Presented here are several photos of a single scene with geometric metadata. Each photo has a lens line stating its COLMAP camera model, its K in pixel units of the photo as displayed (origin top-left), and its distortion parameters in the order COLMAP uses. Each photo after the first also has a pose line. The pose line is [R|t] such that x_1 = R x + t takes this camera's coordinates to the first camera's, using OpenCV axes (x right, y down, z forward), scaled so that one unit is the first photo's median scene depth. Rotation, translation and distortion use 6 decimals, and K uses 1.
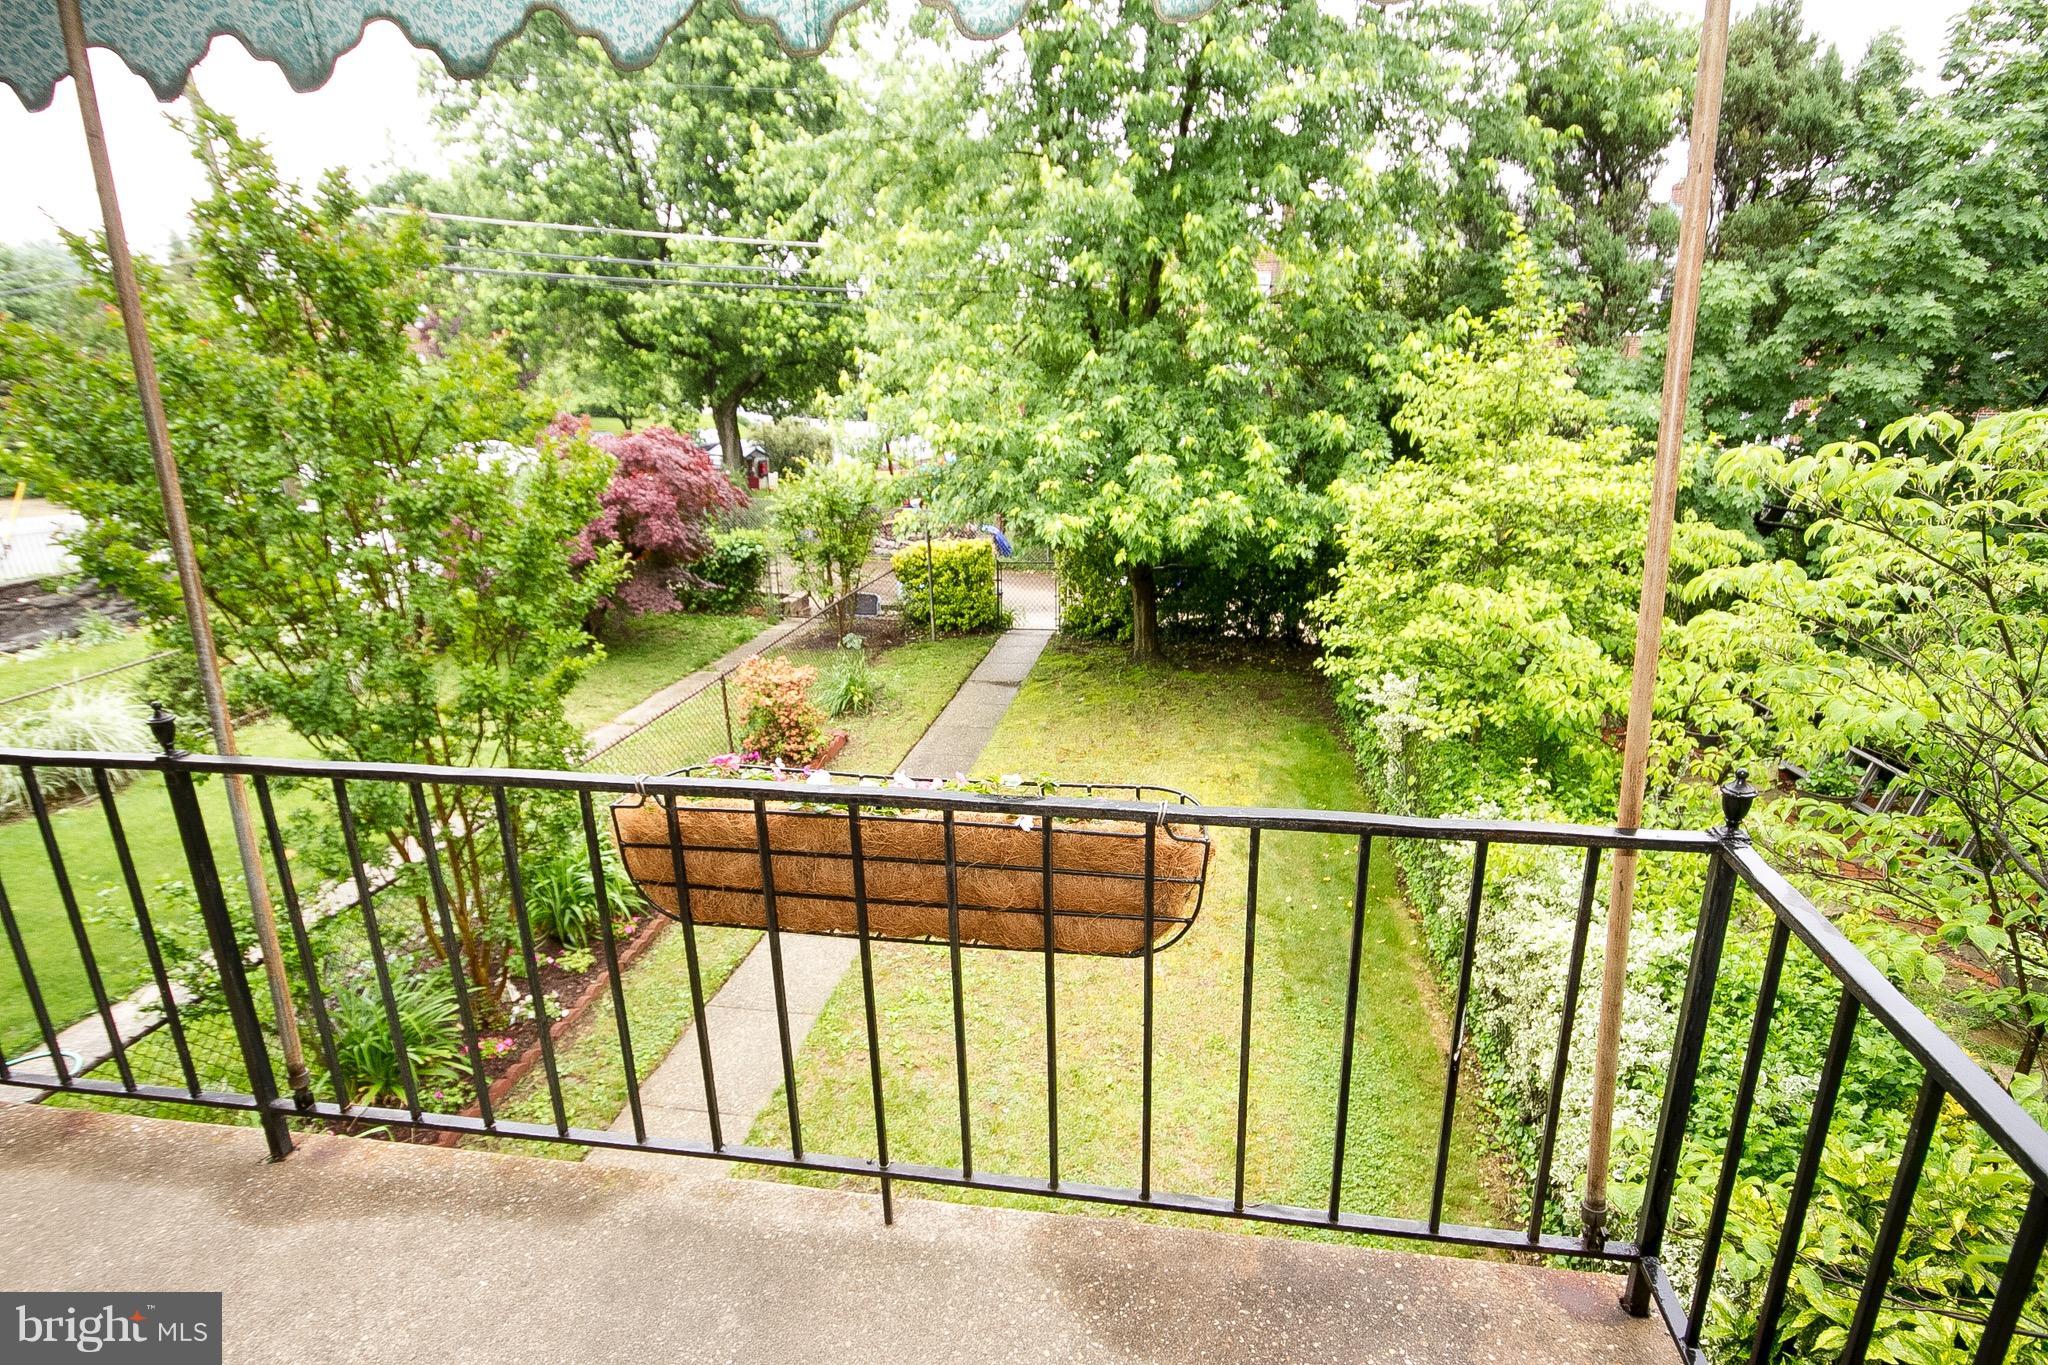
lens RADIAL K [[1099.0, 0, 1024.0], [0, 1099.0, 682.5], [0, 0, 1]] dist [-0.001126, -0.000050]
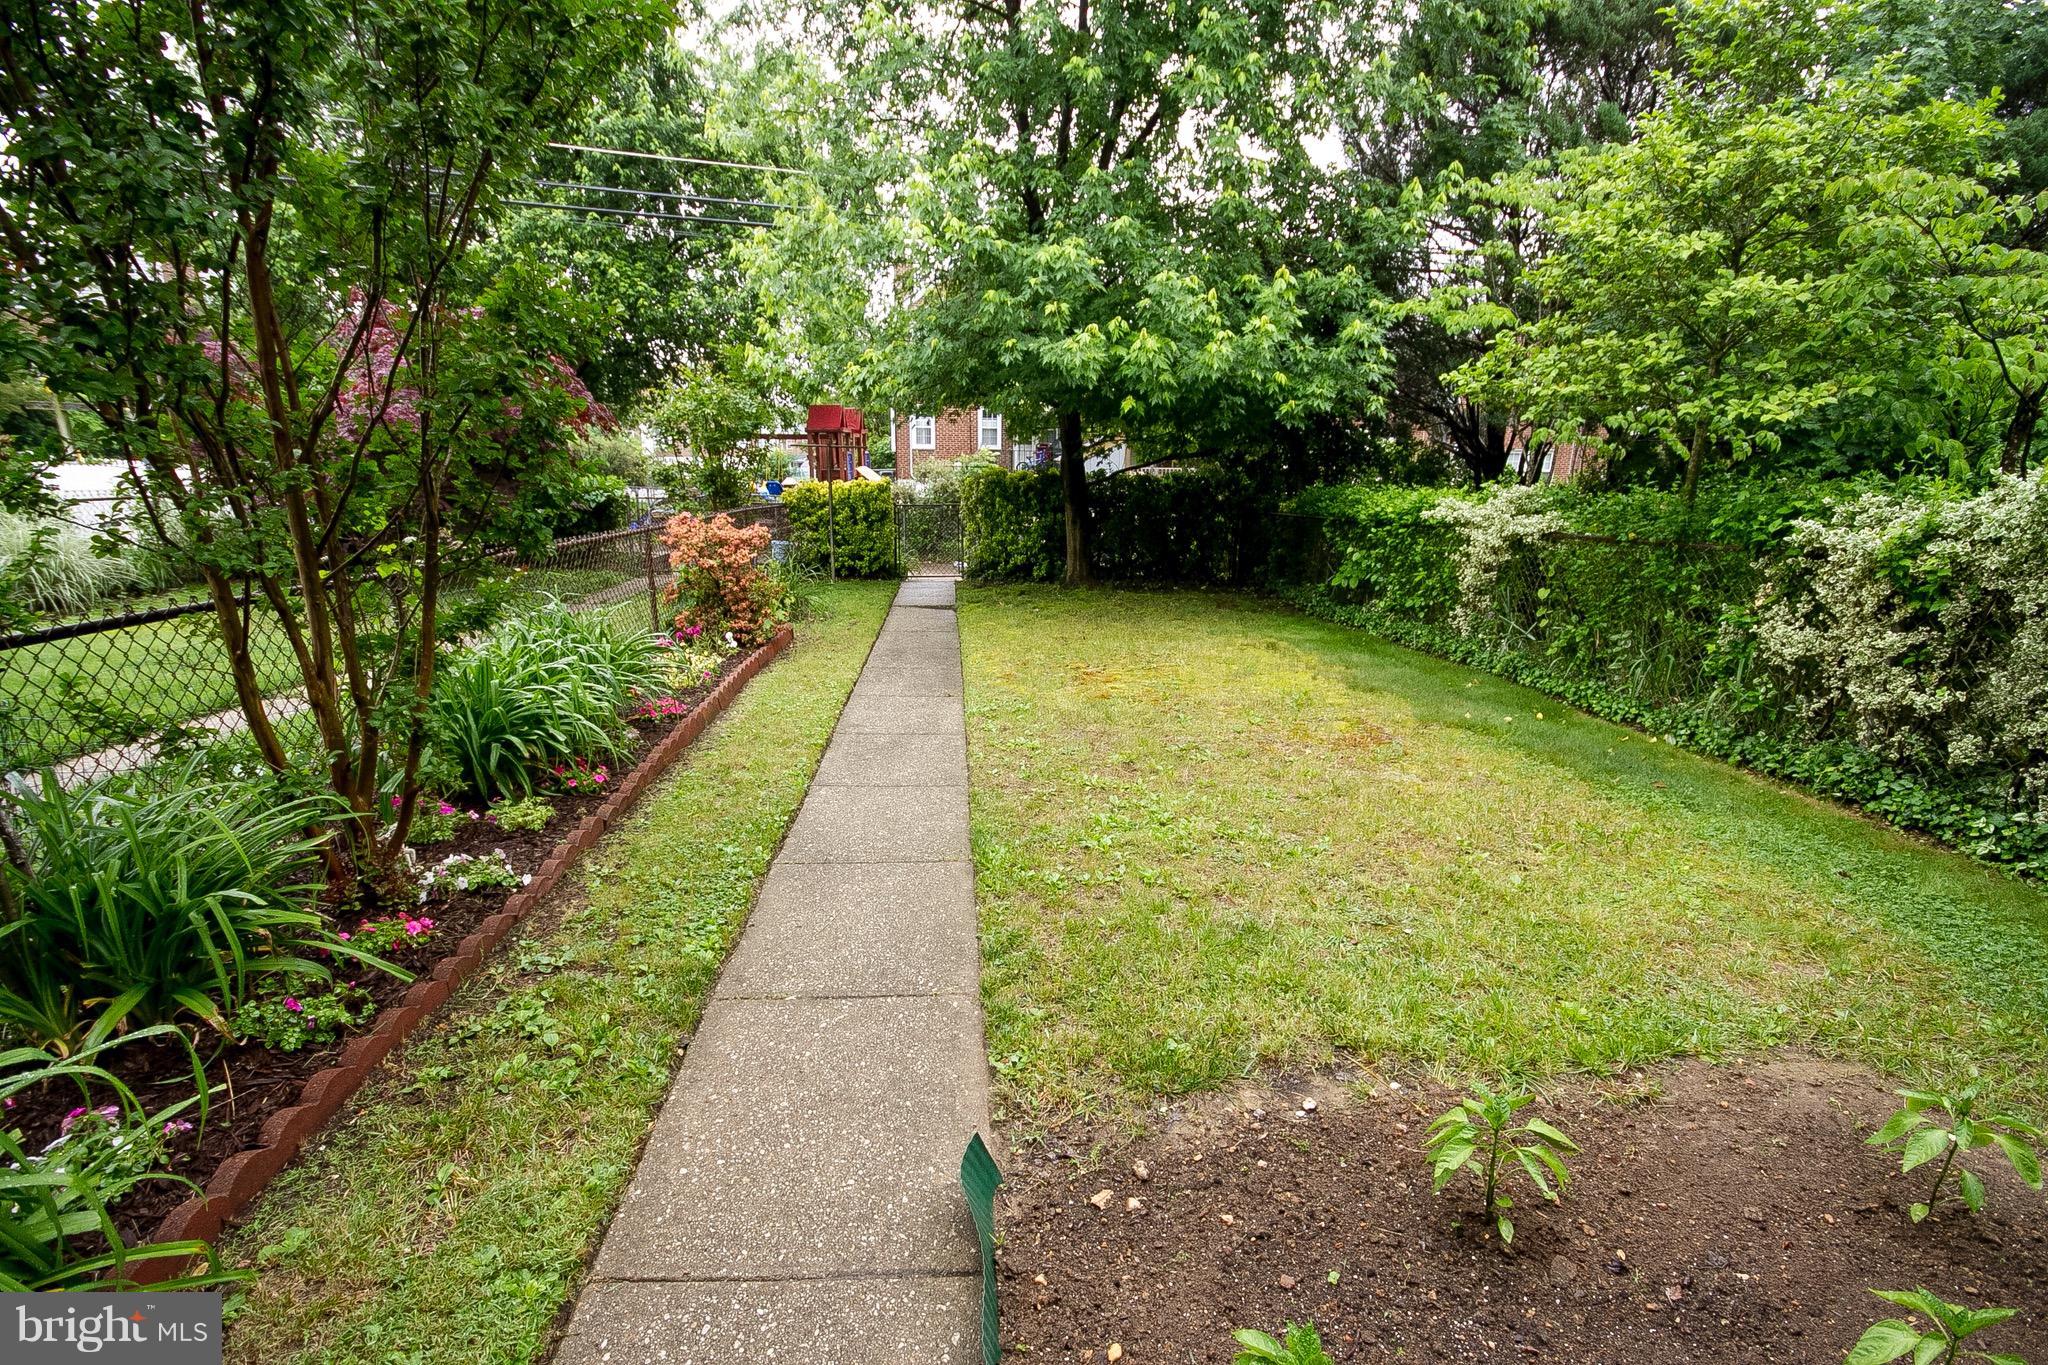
lens RADIAL K [[957.0, 0, 1031.7], [0, 957.0, 701.6], [0, 0, 1]] dist [-0.003643, -0.000350]
pose [[0.970461, -0.027393, 0.239699, -0.172770], [0.037271, 0.998628, -0.036773, 0.145383], [-0.238363, 0.044620, 0.970151, 0.284319]]
